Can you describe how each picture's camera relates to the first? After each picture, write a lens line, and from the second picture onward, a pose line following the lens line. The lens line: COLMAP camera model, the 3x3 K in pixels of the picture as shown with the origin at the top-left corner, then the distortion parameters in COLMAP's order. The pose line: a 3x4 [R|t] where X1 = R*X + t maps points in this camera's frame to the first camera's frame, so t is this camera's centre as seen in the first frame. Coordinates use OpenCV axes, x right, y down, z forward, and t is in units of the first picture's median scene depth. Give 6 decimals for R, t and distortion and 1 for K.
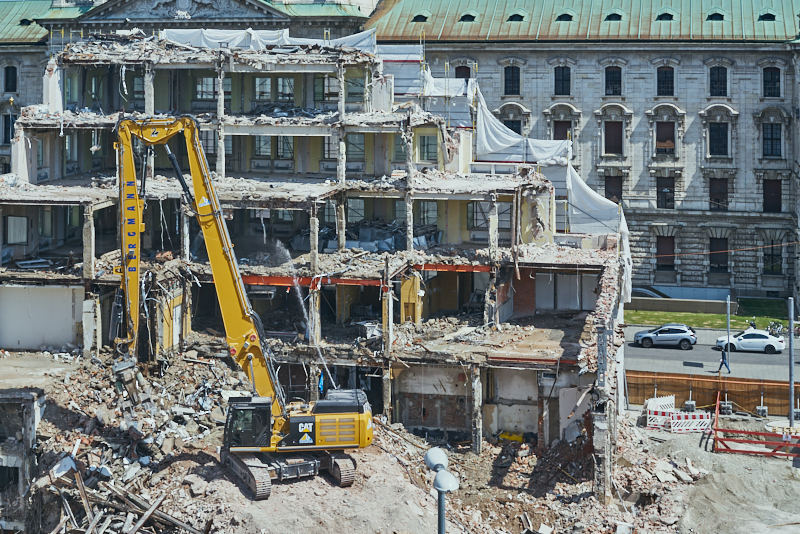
lens RADIAL K [[1203.2, 0, 399.6], [0, 1203.2, 63.1], [0, 0, 1]] dist [-0.007115, 0.000000]
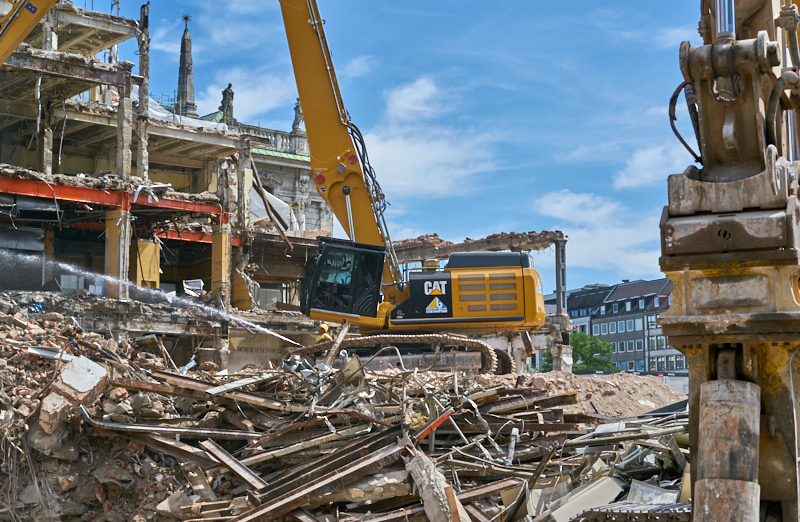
lens RADIAL K [[1274.1, 0, 394.2], [0, 1274.1, 269.0], [0, 0, 1]] dist [-0.029160, 0.000000]
pose [[0.598124, 0.094316, 0.795834, -0.507741], [0.002581, 0.992819, -0.119601, 0.296449], [-0.801400, 0.073590, 0.593585, 0.499244]]
